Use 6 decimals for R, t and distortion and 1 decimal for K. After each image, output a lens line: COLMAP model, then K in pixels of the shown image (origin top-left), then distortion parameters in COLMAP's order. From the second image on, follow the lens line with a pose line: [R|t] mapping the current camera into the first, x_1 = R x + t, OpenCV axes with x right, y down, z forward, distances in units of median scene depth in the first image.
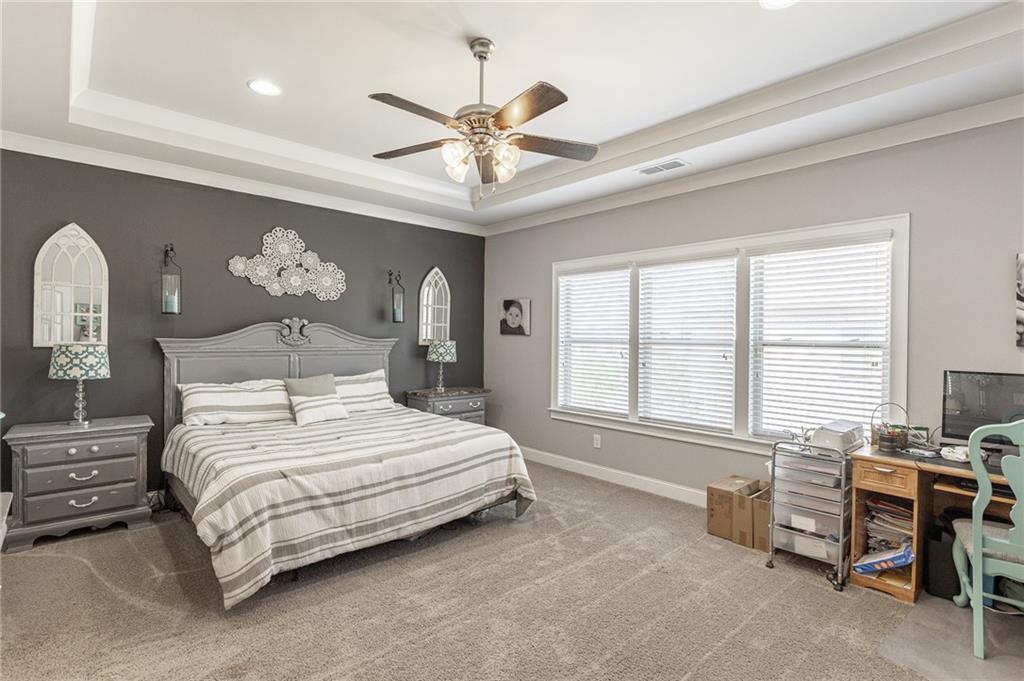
lens RADIAL K [[491.0, 0, 519.7], [0, 491.0, 342.0], [0, 0, 1]] dist [-0.002411, -0.000761]
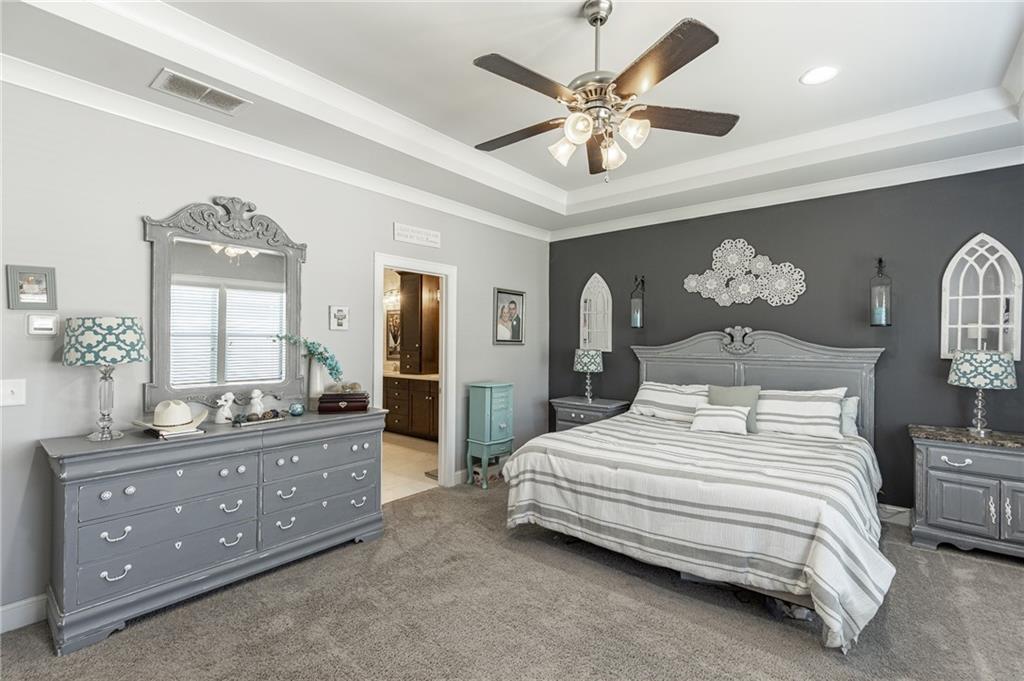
lens RADIAL K [[458.6, 0, 519.1], [0, 458.6, 340.3], [0, 0, 1]] dist [0.010864, -0.000711]
pose [[0.139263, -0.008207, -0.990221, 0.521349], [-0.012927, 0.999865, -0.010105, -0.007399], [0.990171, 0.014208, 0.139138, 0.554595]]
